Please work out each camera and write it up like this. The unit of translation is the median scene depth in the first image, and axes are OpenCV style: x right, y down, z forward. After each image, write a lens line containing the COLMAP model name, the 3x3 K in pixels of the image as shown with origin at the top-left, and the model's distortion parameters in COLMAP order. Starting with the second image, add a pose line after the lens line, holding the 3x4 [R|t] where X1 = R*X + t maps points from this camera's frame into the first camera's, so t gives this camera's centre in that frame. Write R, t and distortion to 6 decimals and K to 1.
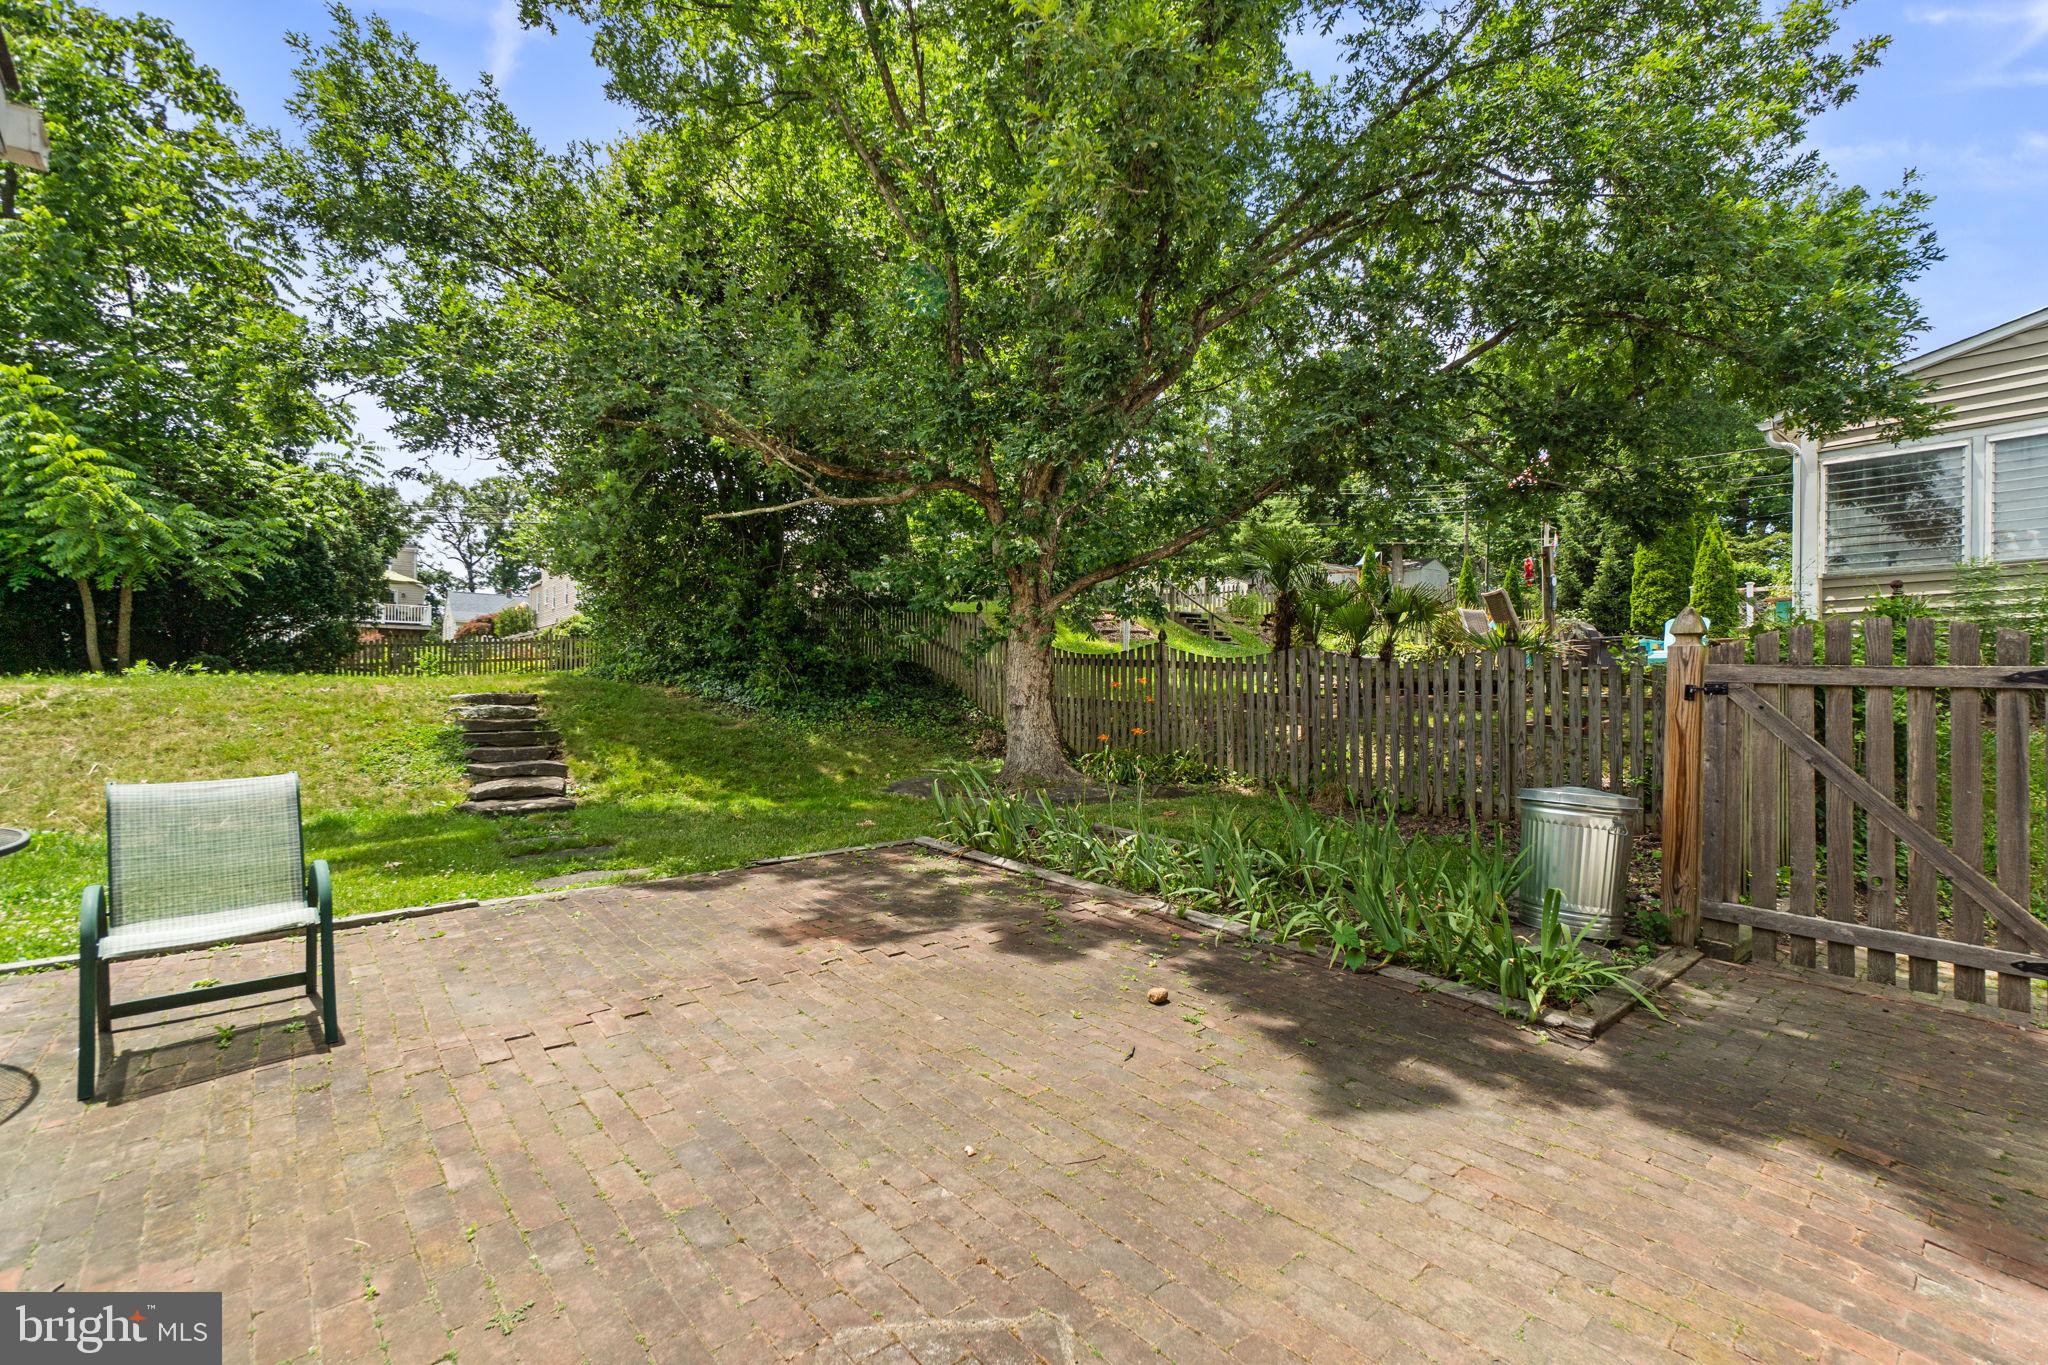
lens RADIAL K [[893.8, 0, 1012.5], [0, 893.8, 690.0], [0, 0, 1]] dist [-0.003201, -0.000941]
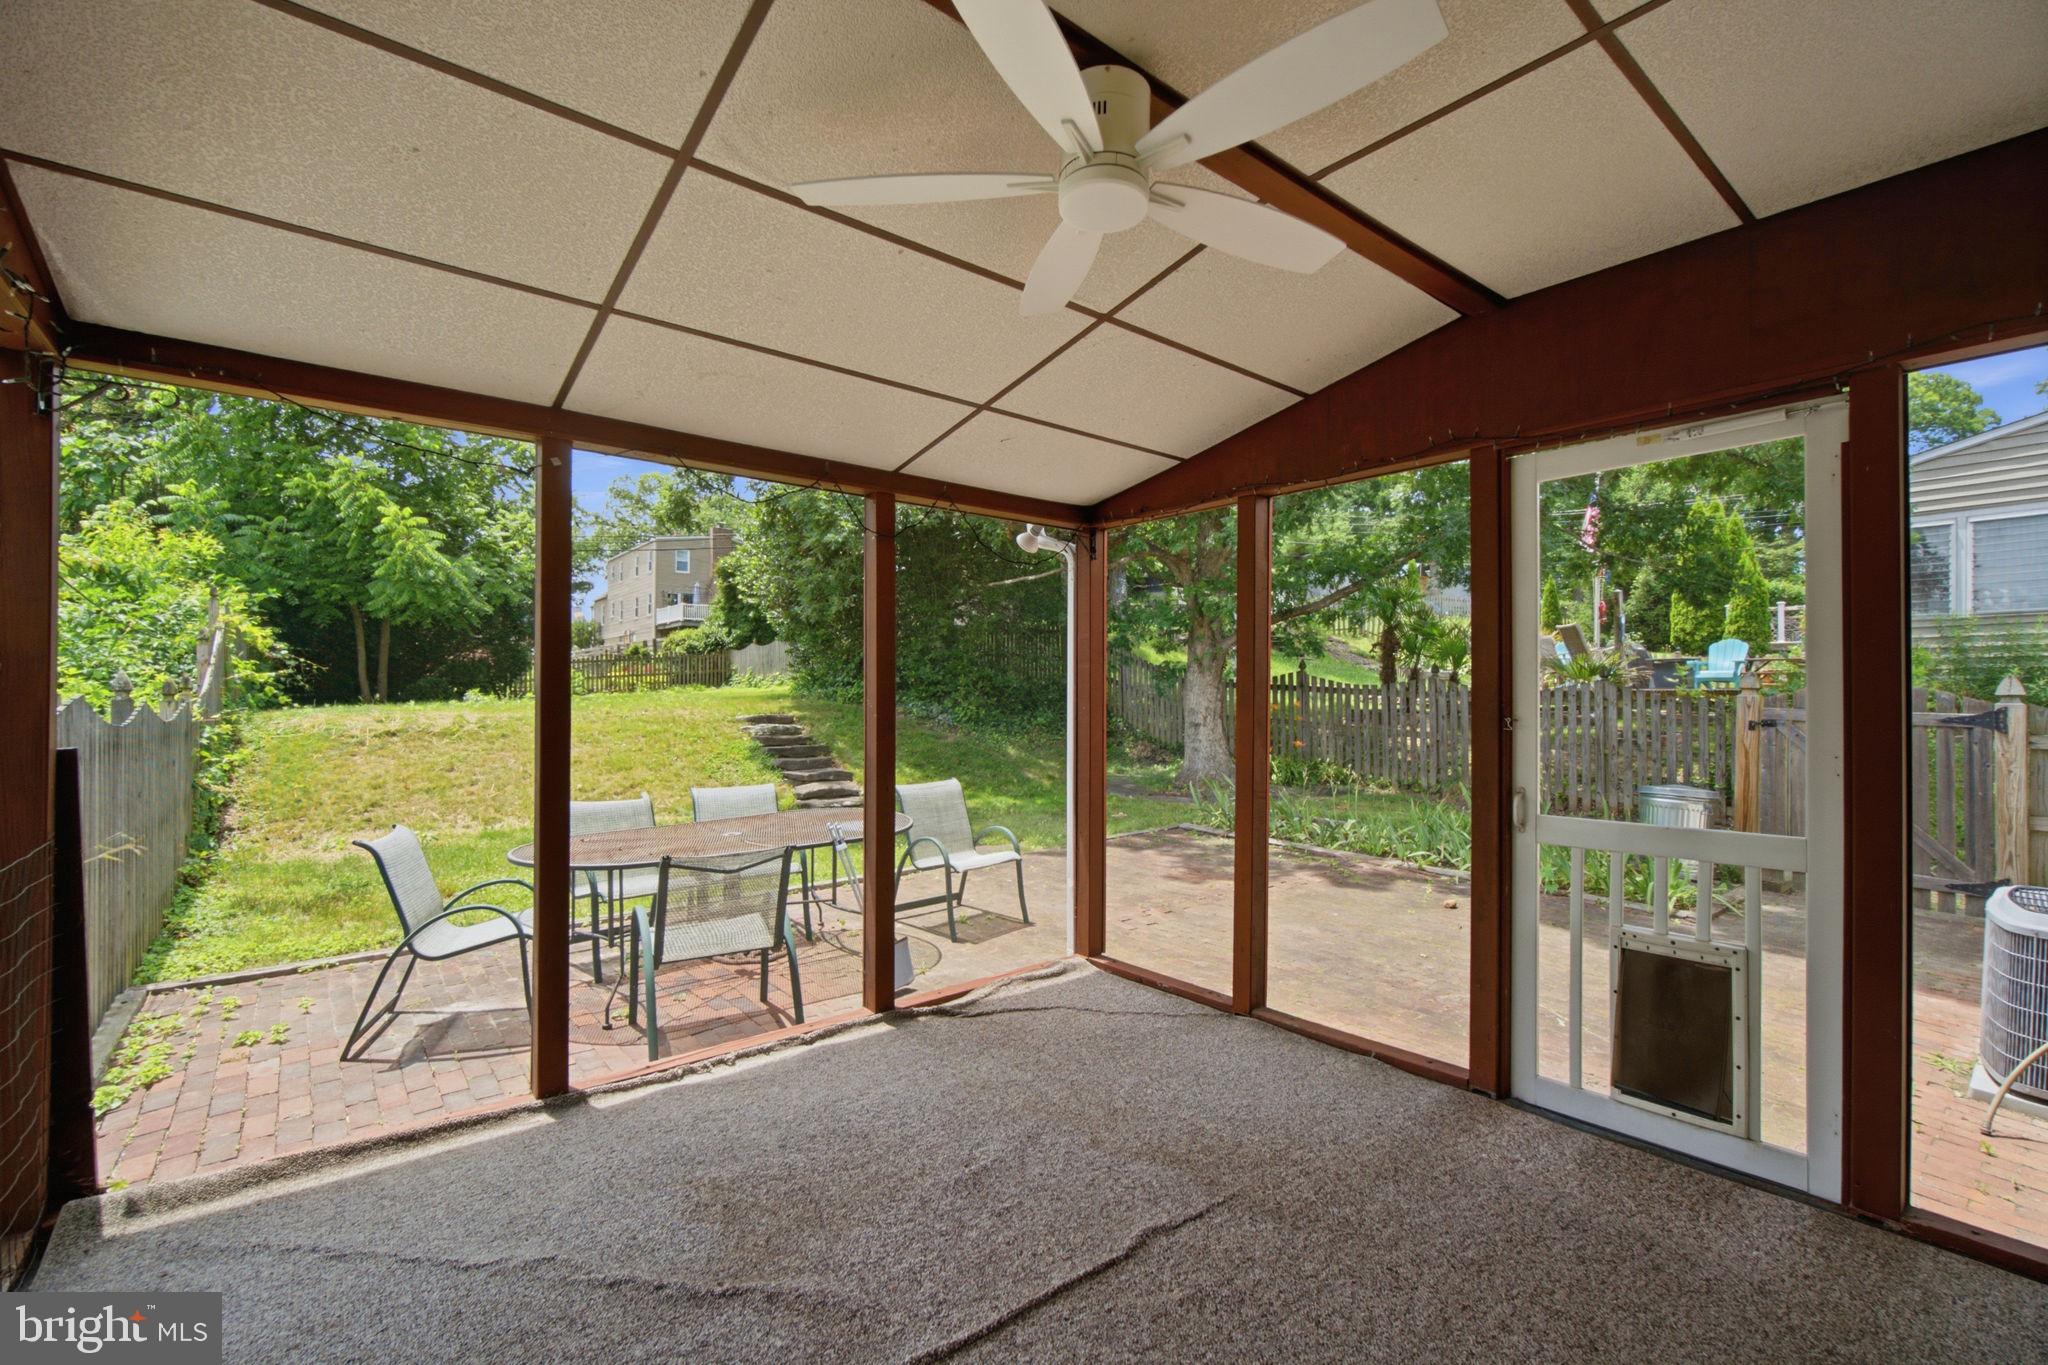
lens RADIAL K [[893.8, 0, 1010.5], [0, 893.8, 687.6], [0, 0, 1]] dist [-0.003201, -0.000941]
pose [[0.999777, -0.005367, -0.020428, -0.253100], [0.005238, 0.999966, -0.006365, -0.029199], [0.020461, 0.006257, 0.999771, -0.295111]]
